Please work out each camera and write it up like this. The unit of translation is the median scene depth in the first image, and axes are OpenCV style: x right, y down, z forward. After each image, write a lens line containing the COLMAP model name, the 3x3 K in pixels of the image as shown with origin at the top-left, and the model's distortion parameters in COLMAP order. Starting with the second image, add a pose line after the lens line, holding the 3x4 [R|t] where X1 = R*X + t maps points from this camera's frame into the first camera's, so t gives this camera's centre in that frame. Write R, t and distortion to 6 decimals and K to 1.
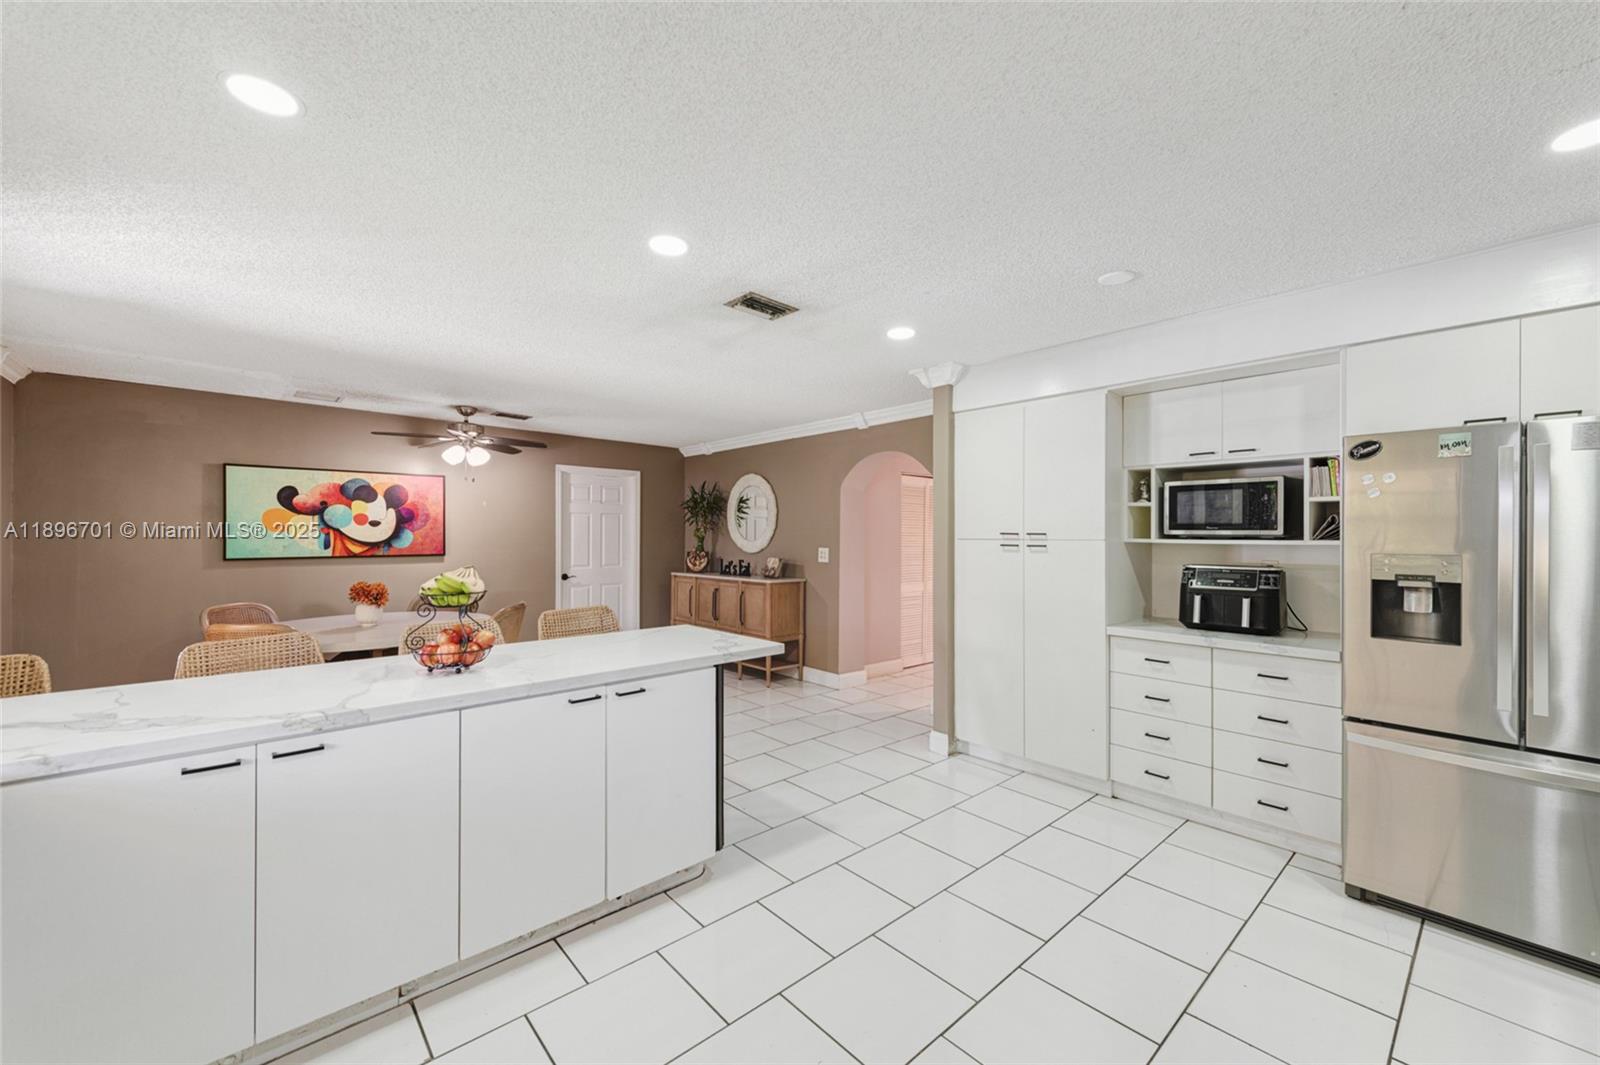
lens RADIAL K [[640.9, 0, 801.2], [0, 640.9, 532.2], [0, 0, 1]] dist [0.006816, -0.000699]
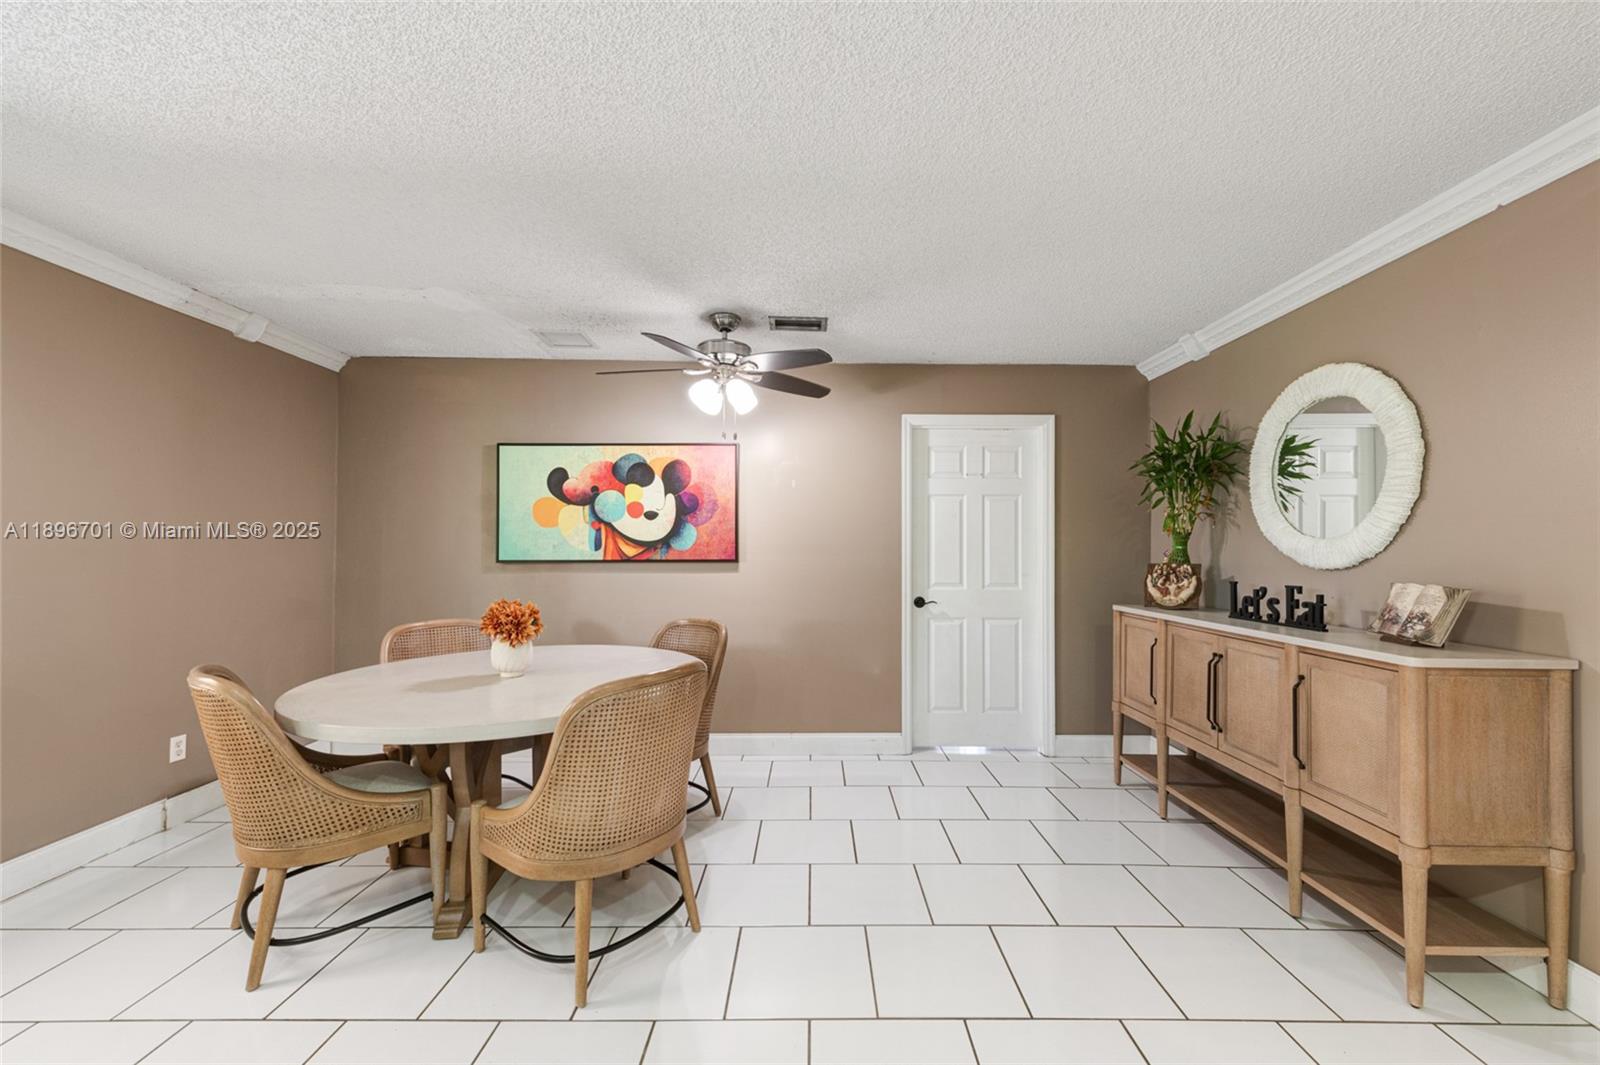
lens RADIAL K [[640.9, 0, 800.9], [0, 640.9, 540.0], [0, 0, 1]] dist [0.006816, -0.000699]
pose [[0.744369, -0.008034, -0.667720, -0.059359], [0.000987, 0.999940, -0.010932, 0.020714], [0.667767, 0.007479, 0.744332, 0.549103]]
